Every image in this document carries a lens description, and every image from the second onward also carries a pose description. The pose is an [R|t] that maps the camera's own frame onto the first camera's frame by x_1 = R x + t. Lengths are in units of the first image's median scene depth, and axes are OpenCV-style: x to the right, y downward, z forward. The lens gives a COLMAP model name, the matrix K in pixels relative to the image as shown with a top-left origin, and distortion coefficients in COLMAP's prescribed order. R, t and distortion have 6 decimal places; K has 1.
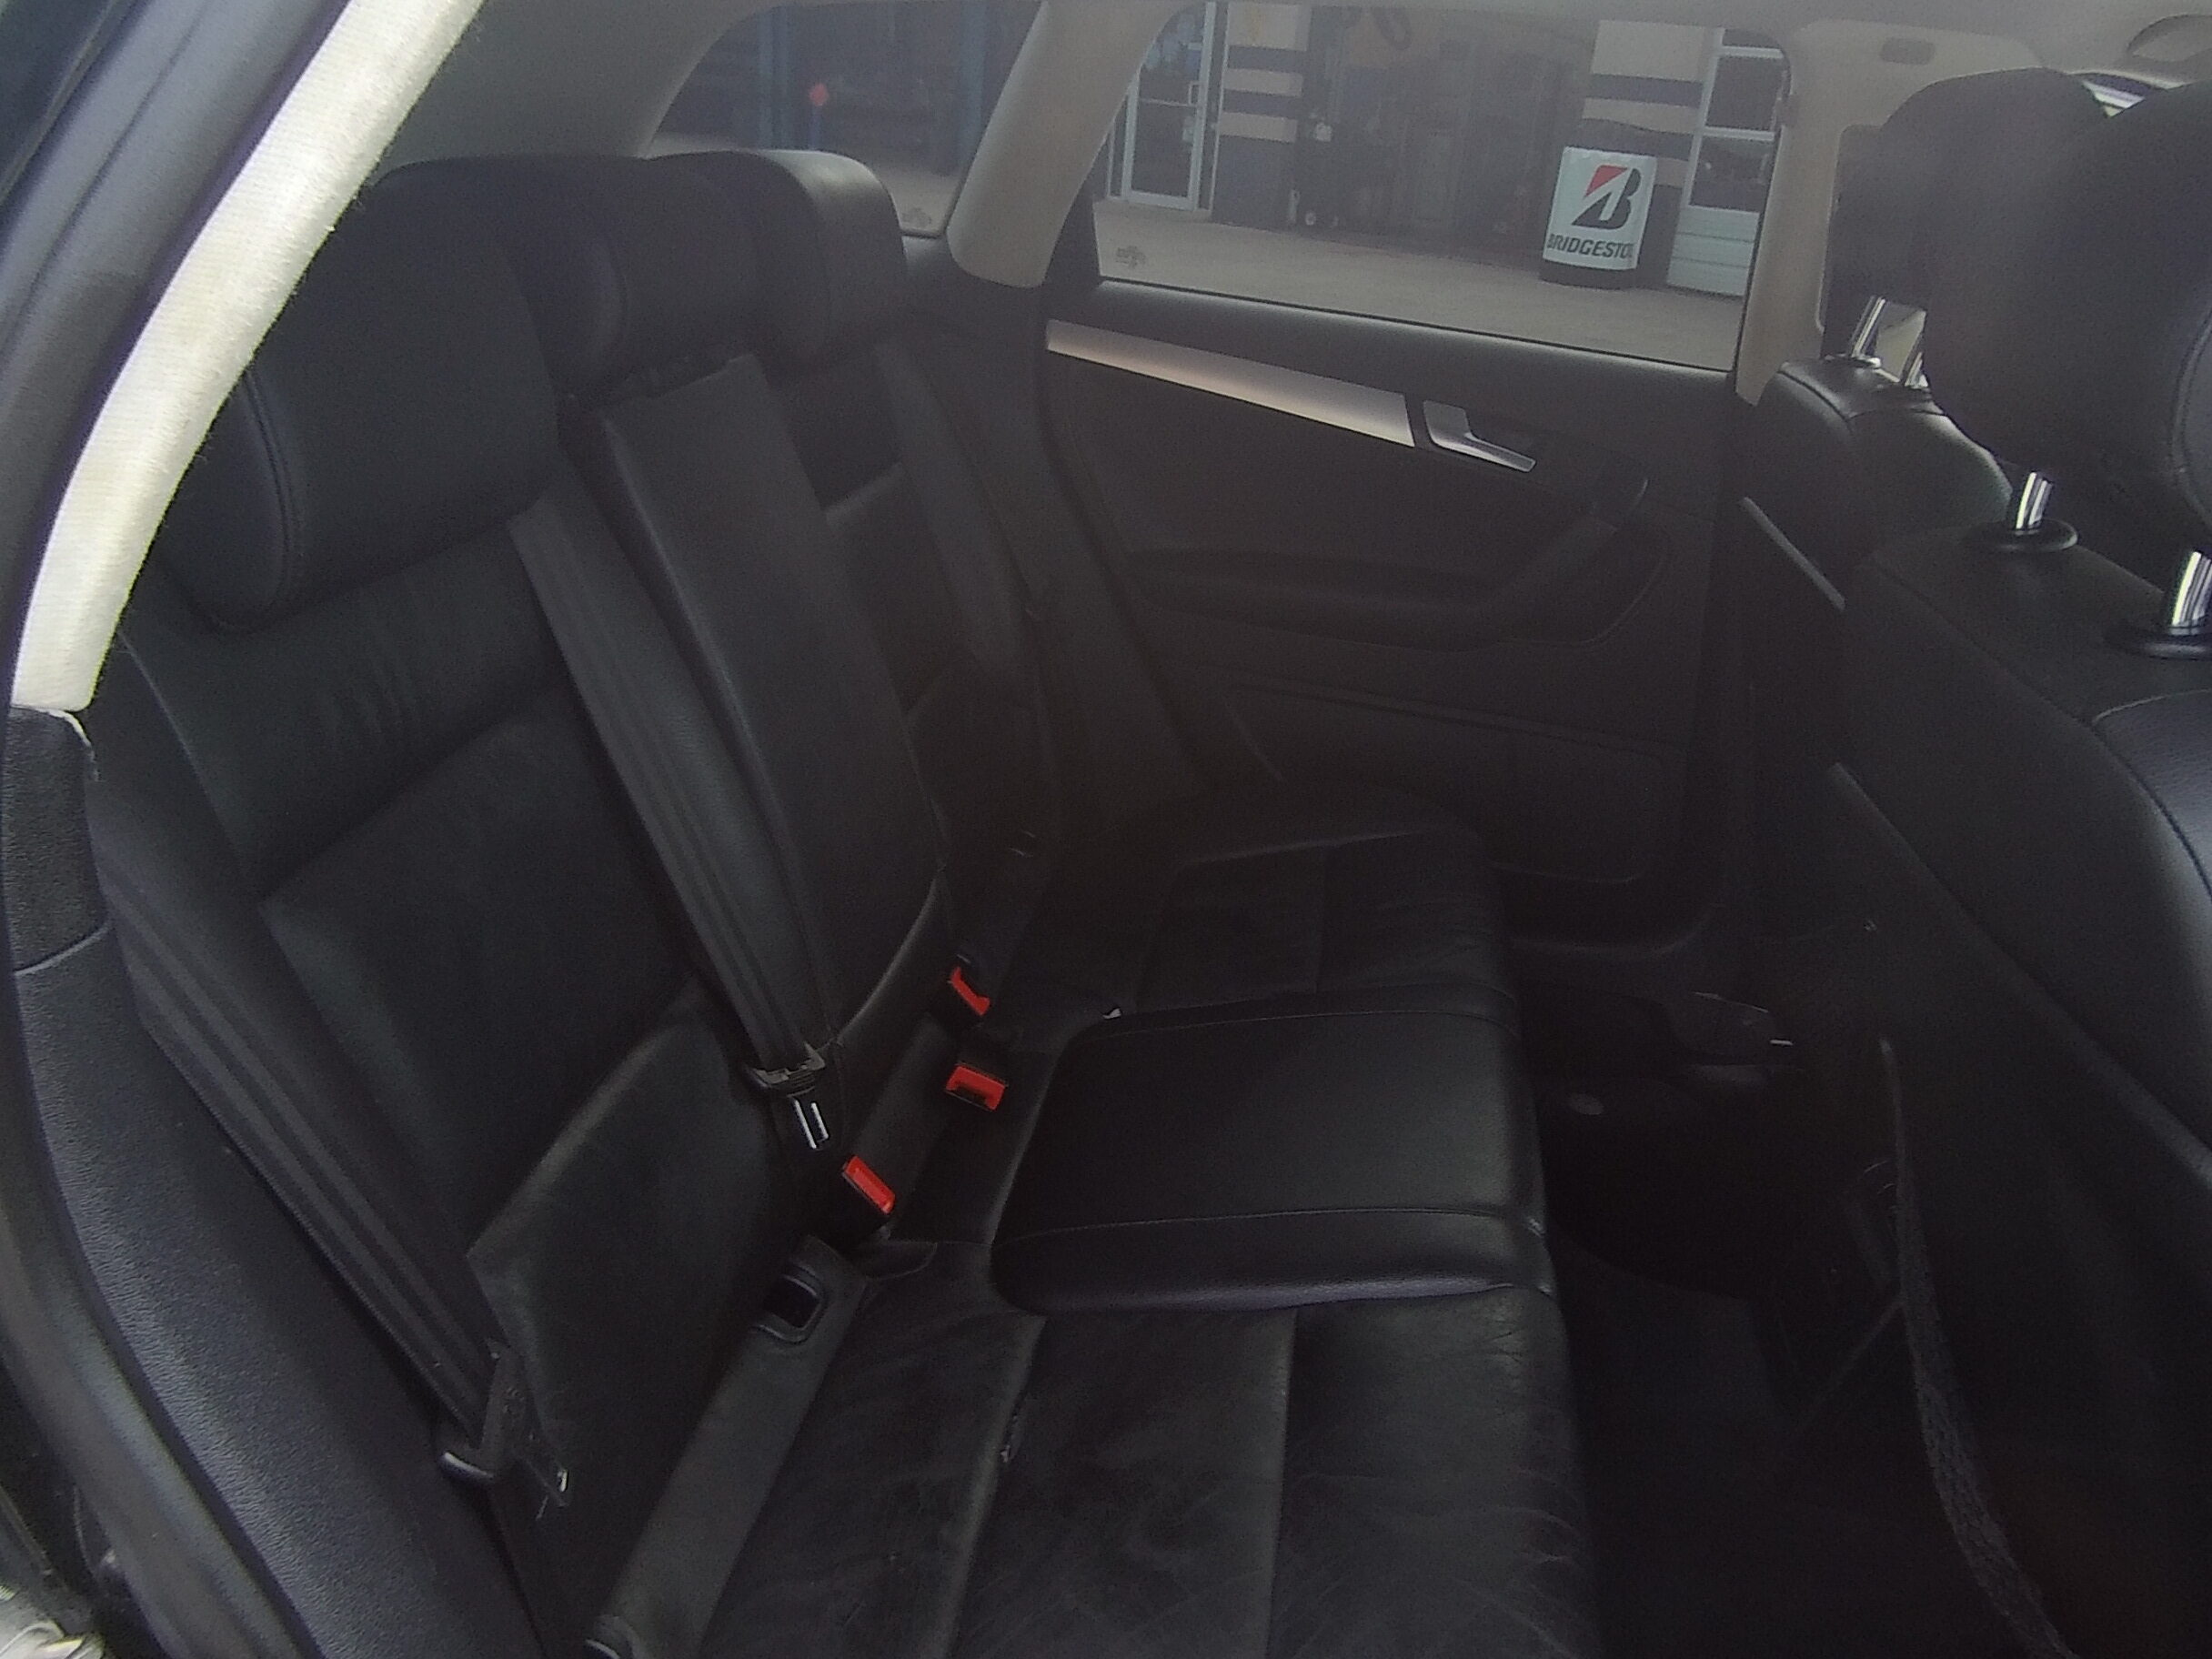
lens RADIAL K [[1756.1, 0, 1197.1], [0, 1756.1, 829.3], [0, 0, 1]] dist [0.004175, 0.001269]
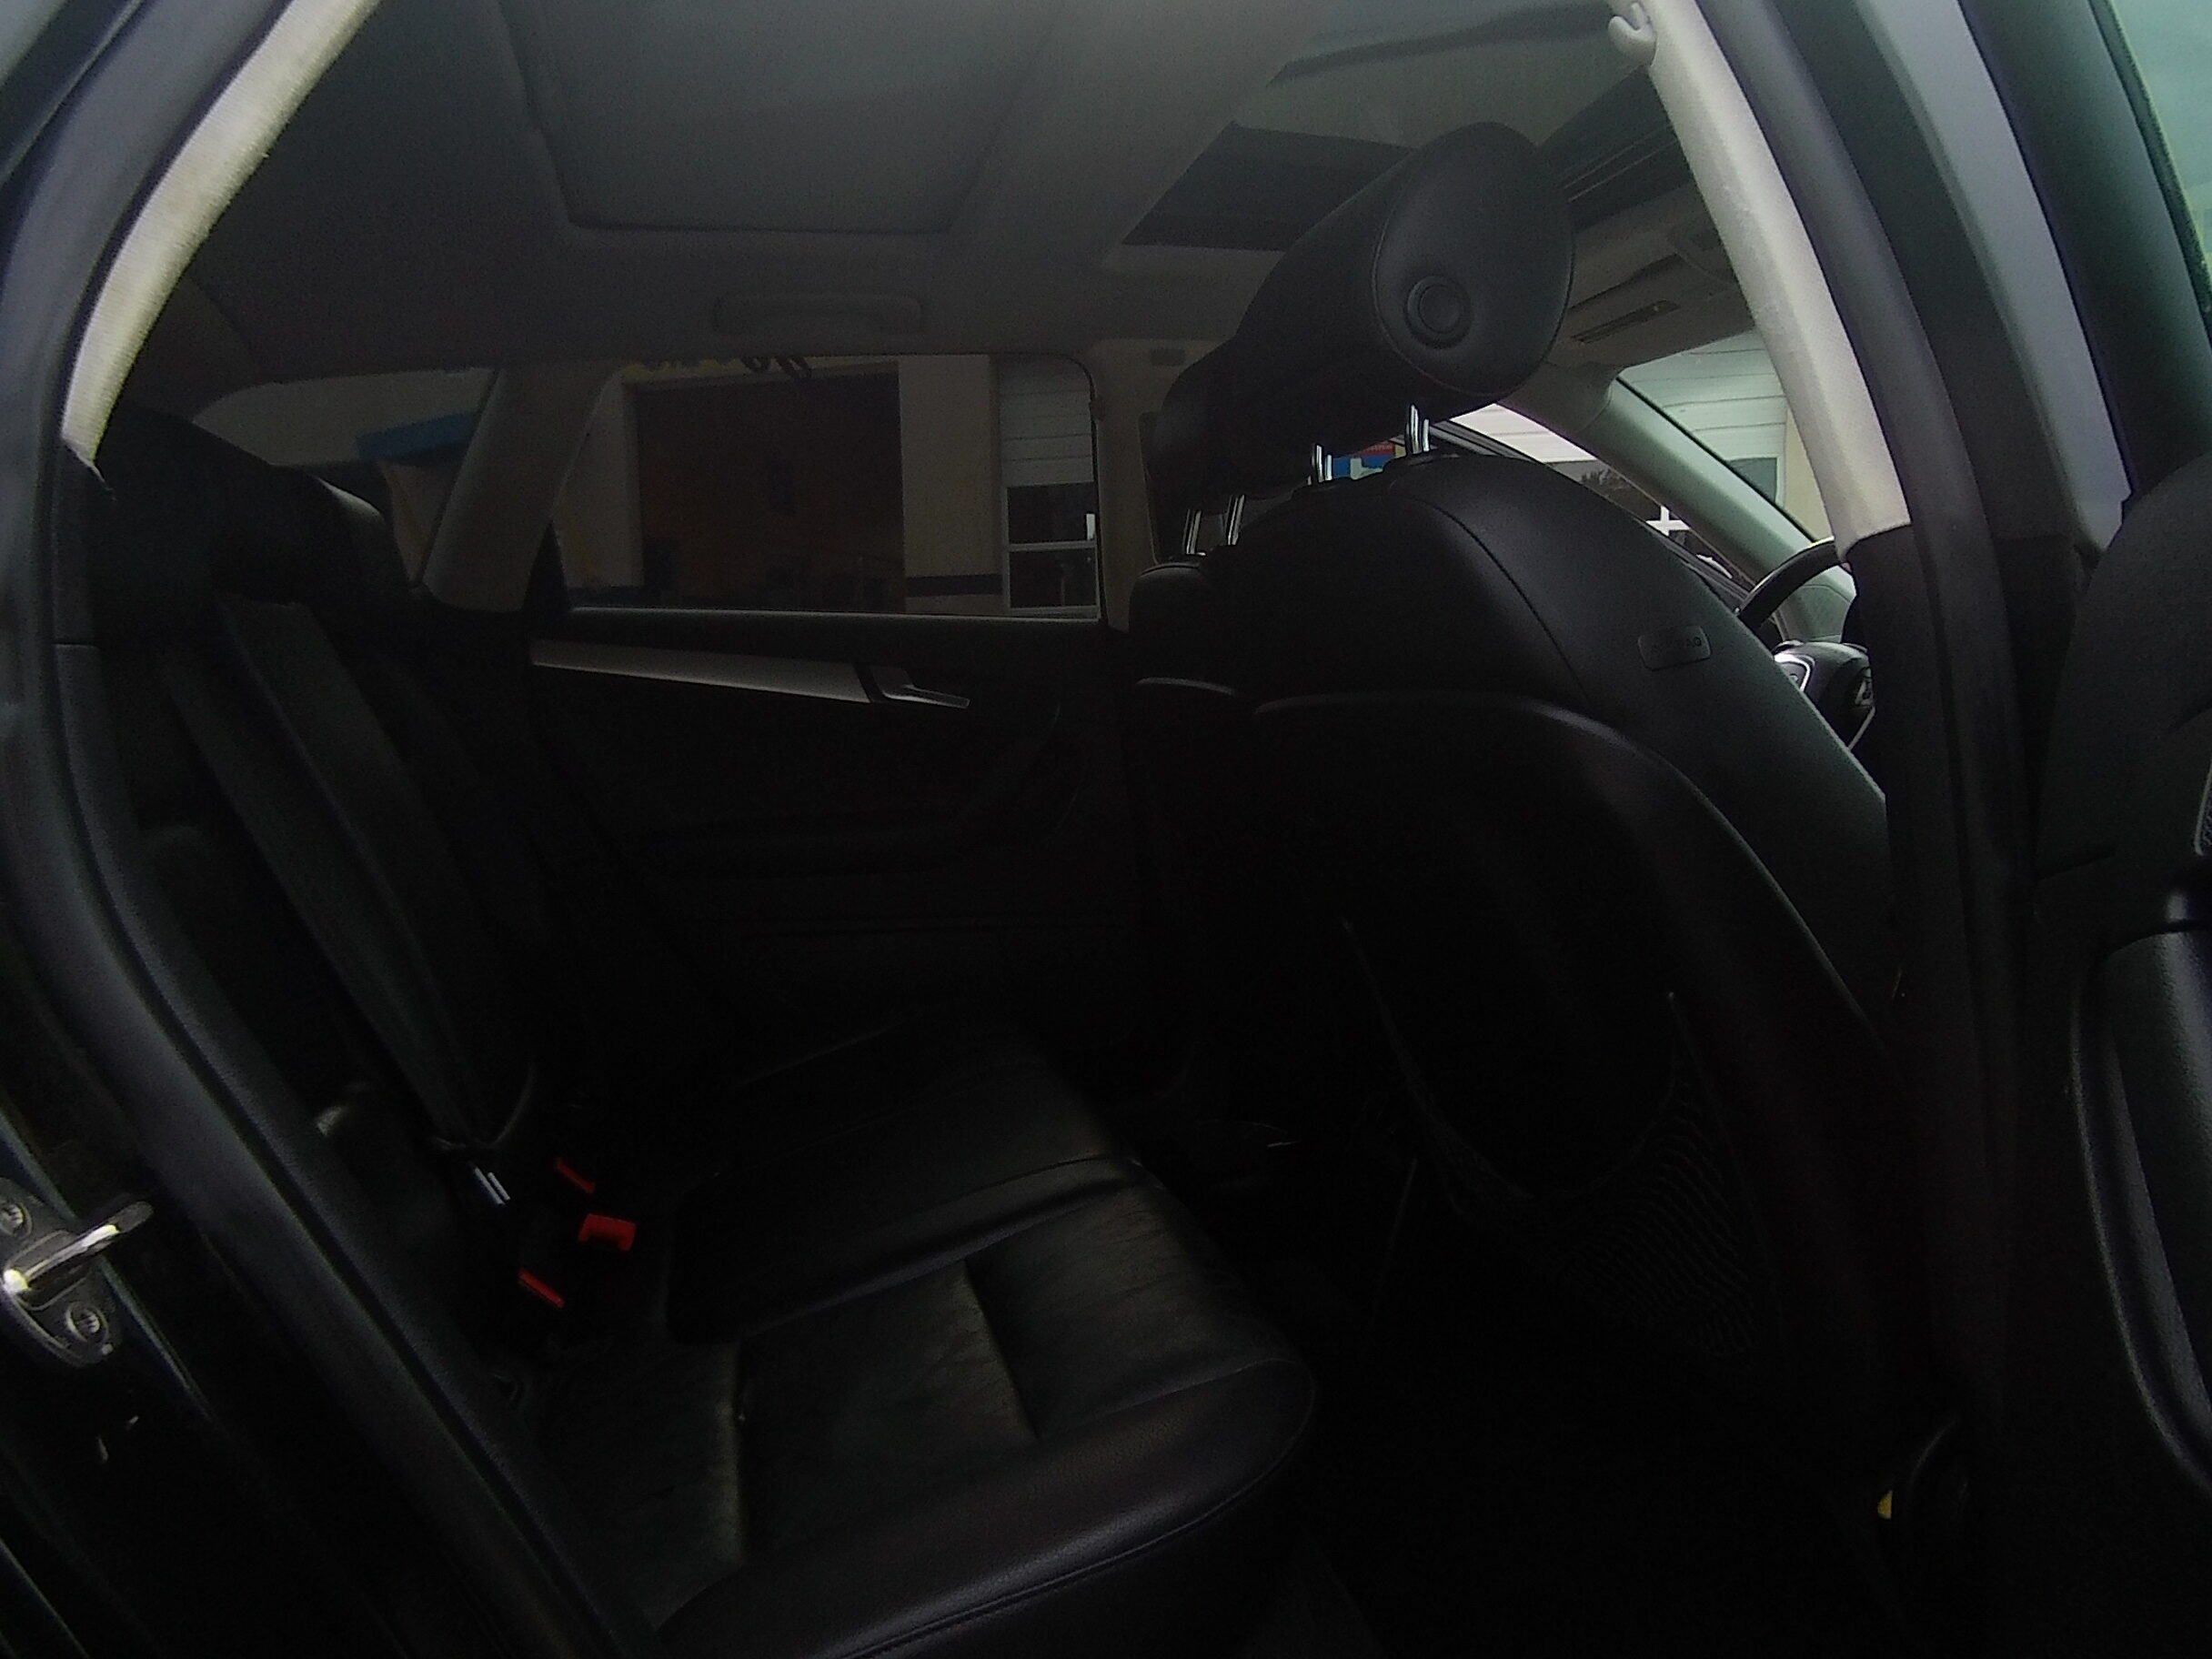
lens RADIAL K [[1756.1, 0, 1197.1], [0, 1756.1, 829.3], [0, 0, 1]] dist [0.004175, 0.001269]
pose [[0.921892, -0.157677, 0.353910, -0.134883], [0.258518, 0.930707, -0.258752, 0.288004], [-0.288587, 0.330033, 0.898774, -0.147689]]
